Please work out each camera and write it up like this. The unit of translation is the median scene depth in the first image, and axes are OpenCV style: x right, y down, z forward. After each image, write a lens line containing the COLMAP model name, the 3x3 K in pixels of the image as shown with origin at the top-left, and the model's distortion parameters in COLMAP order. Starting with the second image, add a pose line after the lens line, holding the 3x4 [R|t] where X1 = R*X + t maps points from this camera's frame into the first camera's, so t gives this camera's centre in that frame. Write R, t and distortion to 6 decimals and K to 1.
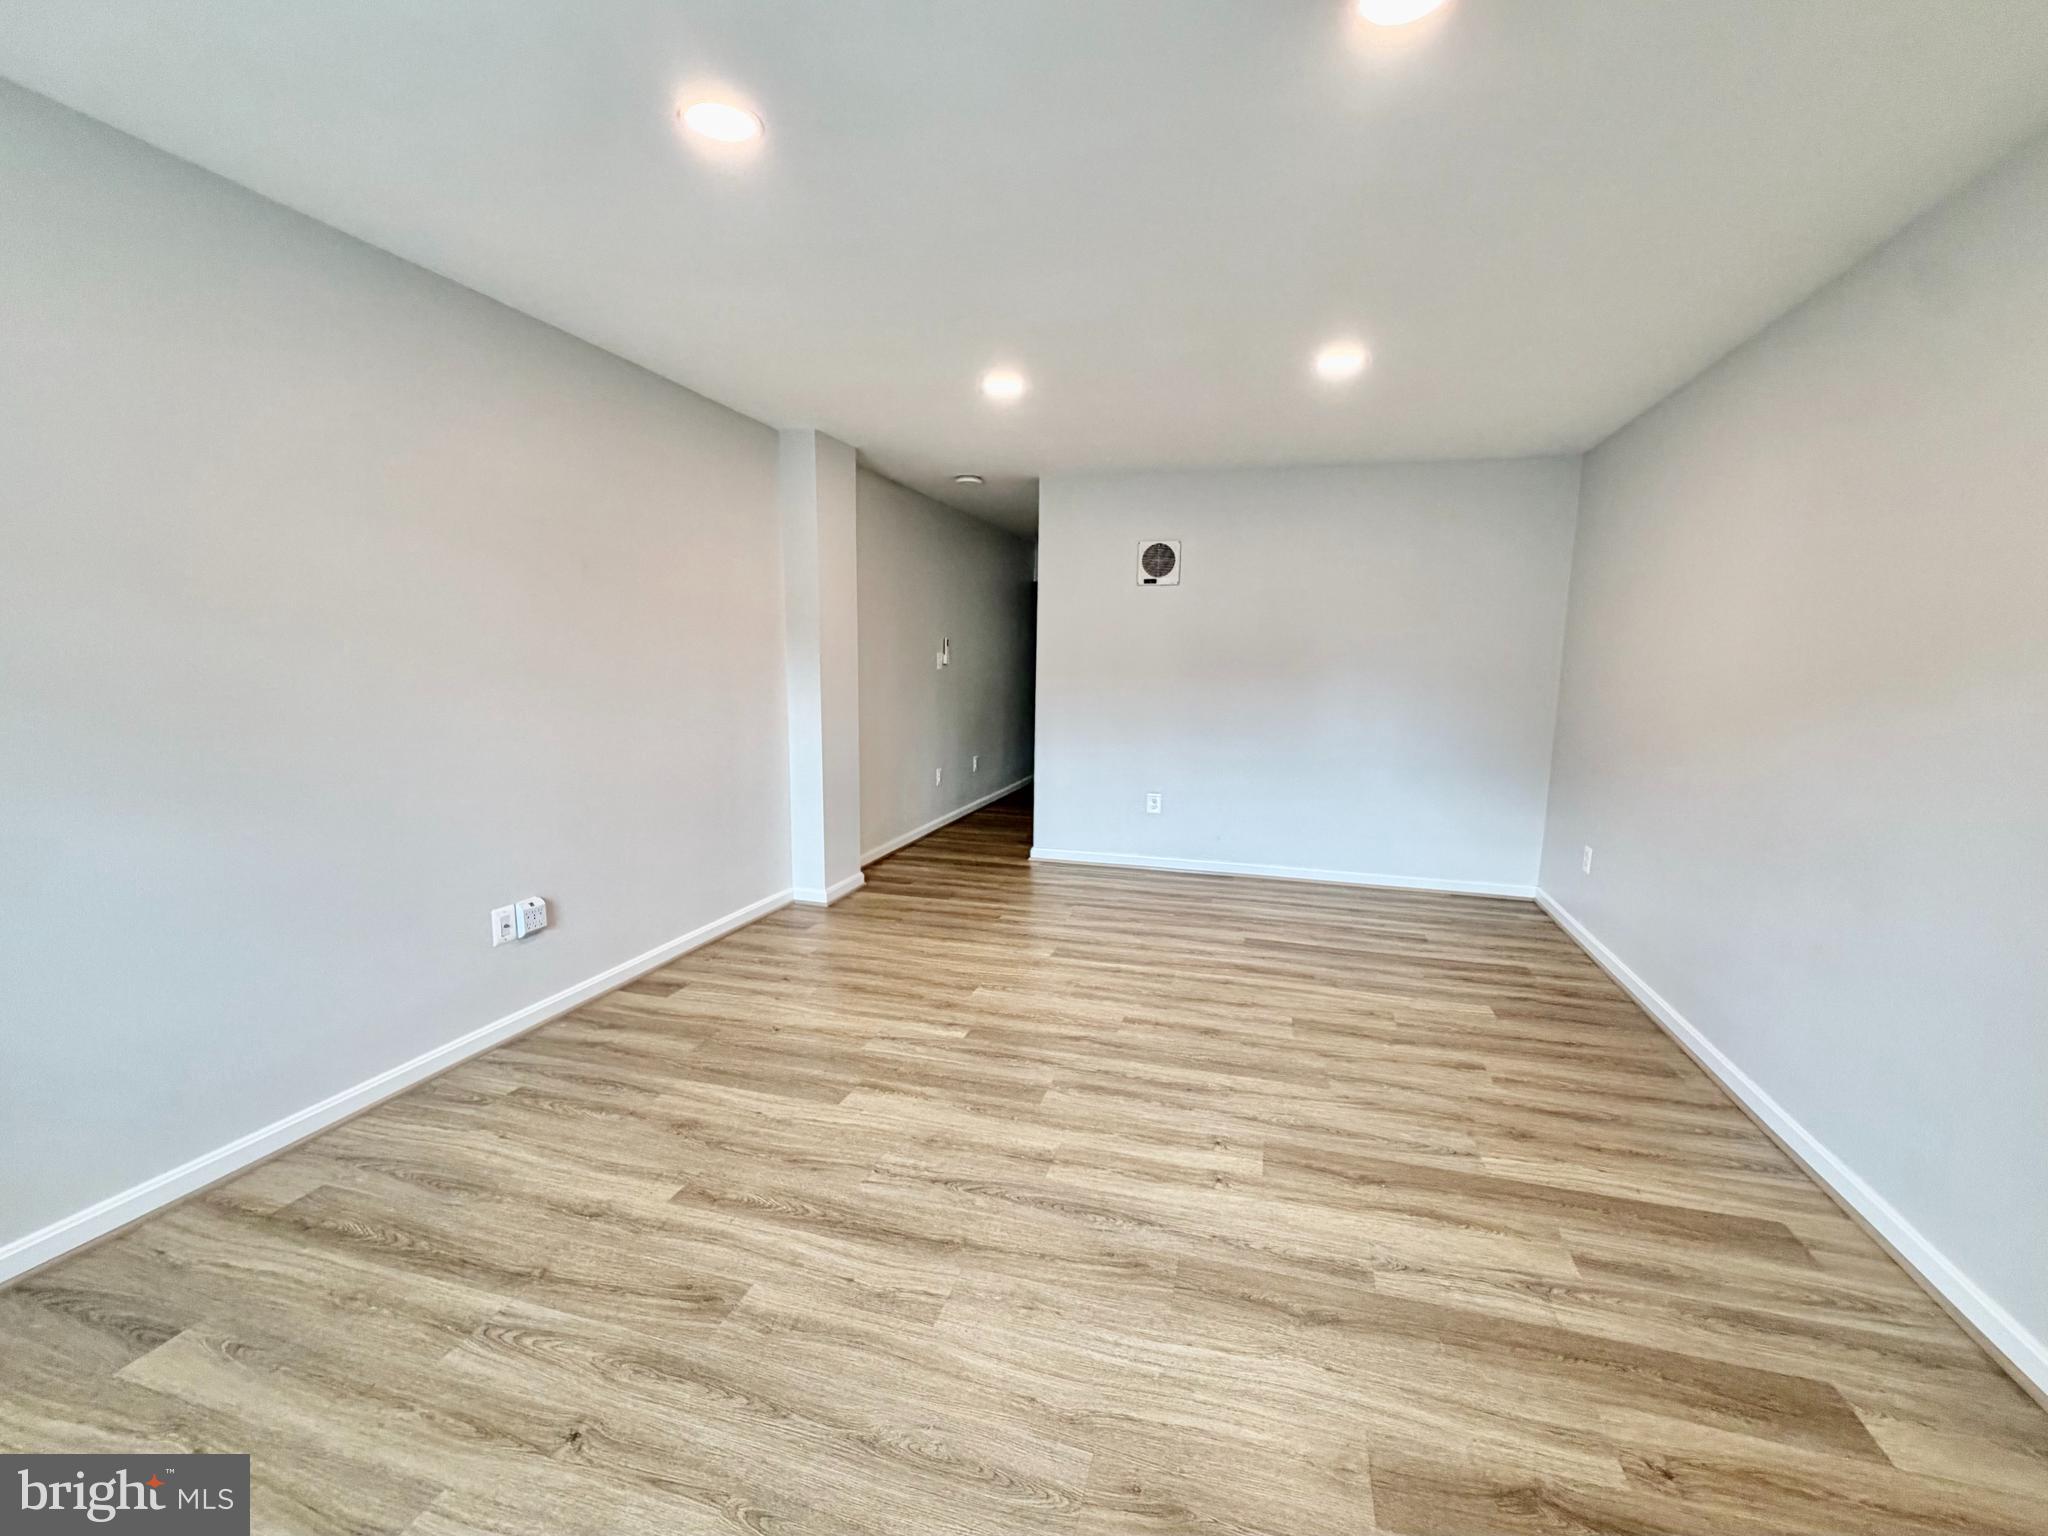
lens RADIAL K [[822.5, 0, 1033.7], [0, 822.5, 770.0], [0, 0, 1]] dist [-0.001771, -0.000268]
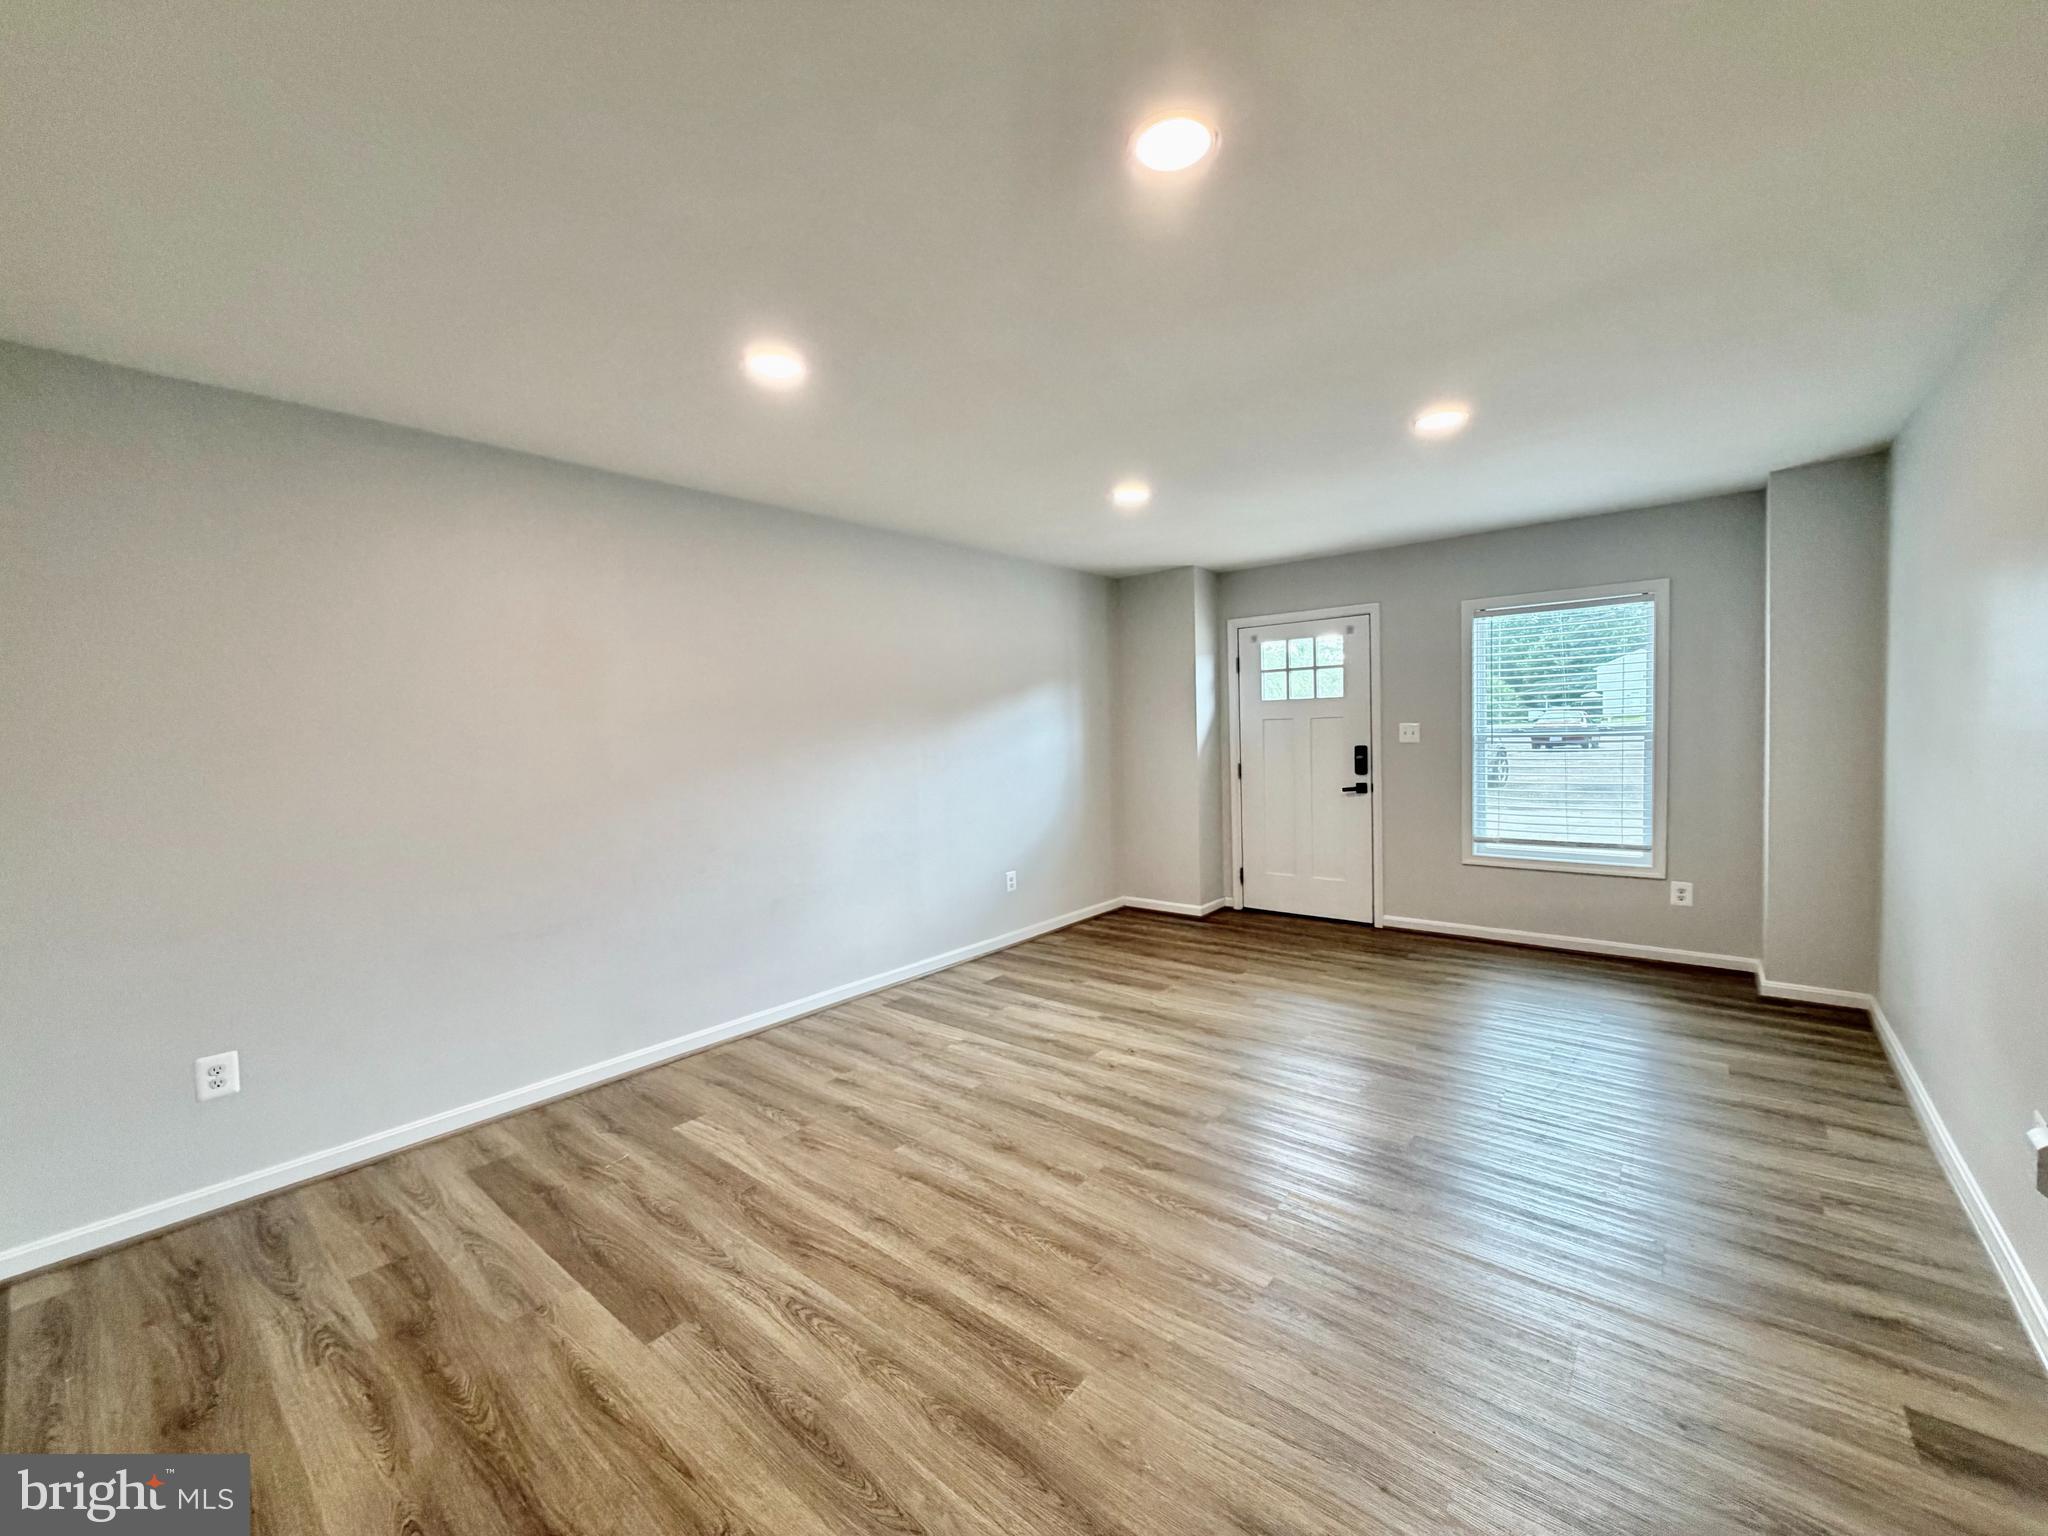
lens RADIAL K [[822.5, 0, 1033.7], [0, 822.5, 770.0], [0, 0, 1]] dist [-0.001771, -0.000268]
pose [[-0.914416, -0.012104, 0.404594, -0.174679], [0.069105, 0.980210, 0.185509, -0.254182], [-0.398832, 0.197592, -0.895483, 1.730434]]
